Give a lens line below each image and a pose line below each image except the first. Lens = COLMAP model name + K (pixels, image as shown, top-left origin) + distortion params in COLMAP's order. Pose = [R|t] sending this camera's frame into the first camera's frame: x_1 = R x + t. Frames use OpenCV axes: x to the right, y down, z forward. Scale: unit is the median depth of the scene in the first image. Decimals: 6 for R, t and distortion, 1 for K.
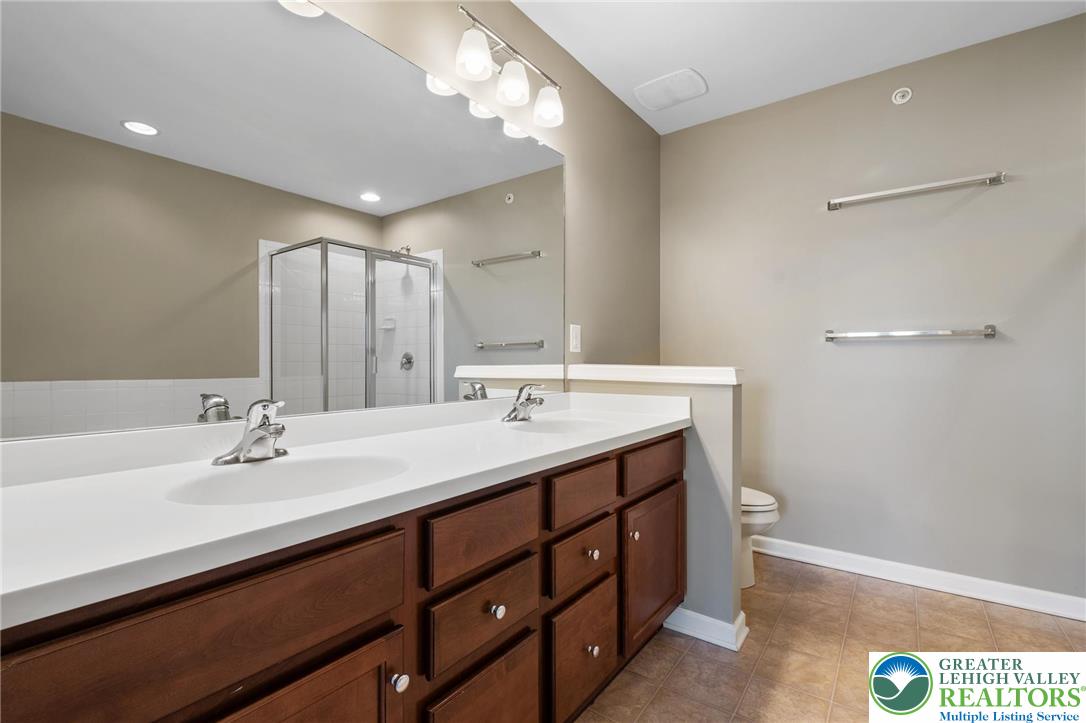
lens RADIAL K [[492.3, 0, 542.4], [0, 492.3, 371.8], [0, 0, 1]] dist [-0.000721, -0.000412]
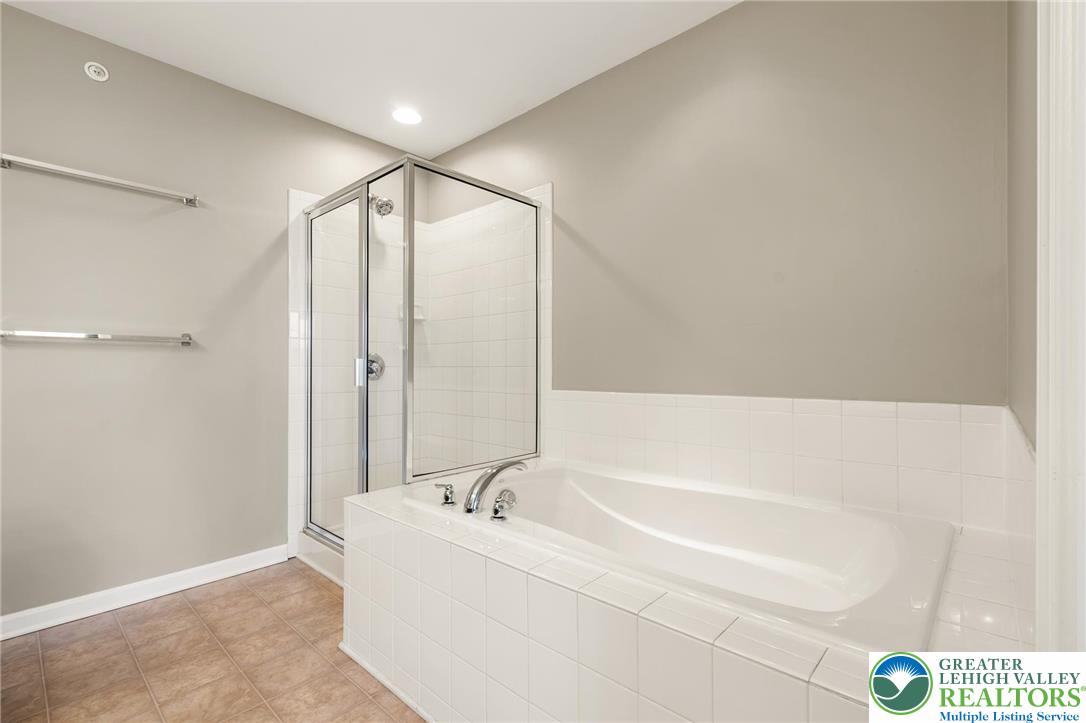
lens RADIAL K [[498.5, 0, 541.3], [0, 498.5, 375.0], [0, 0, 1]] dist [0.039137, -0.000222]
pose [[0.134954, -0.015332, 0.990733, -0.099071], [0.021460, 0.999691, 0.012548, -0.001031], [-0.990619, 0.019568, 0.135241, 0.073019]]
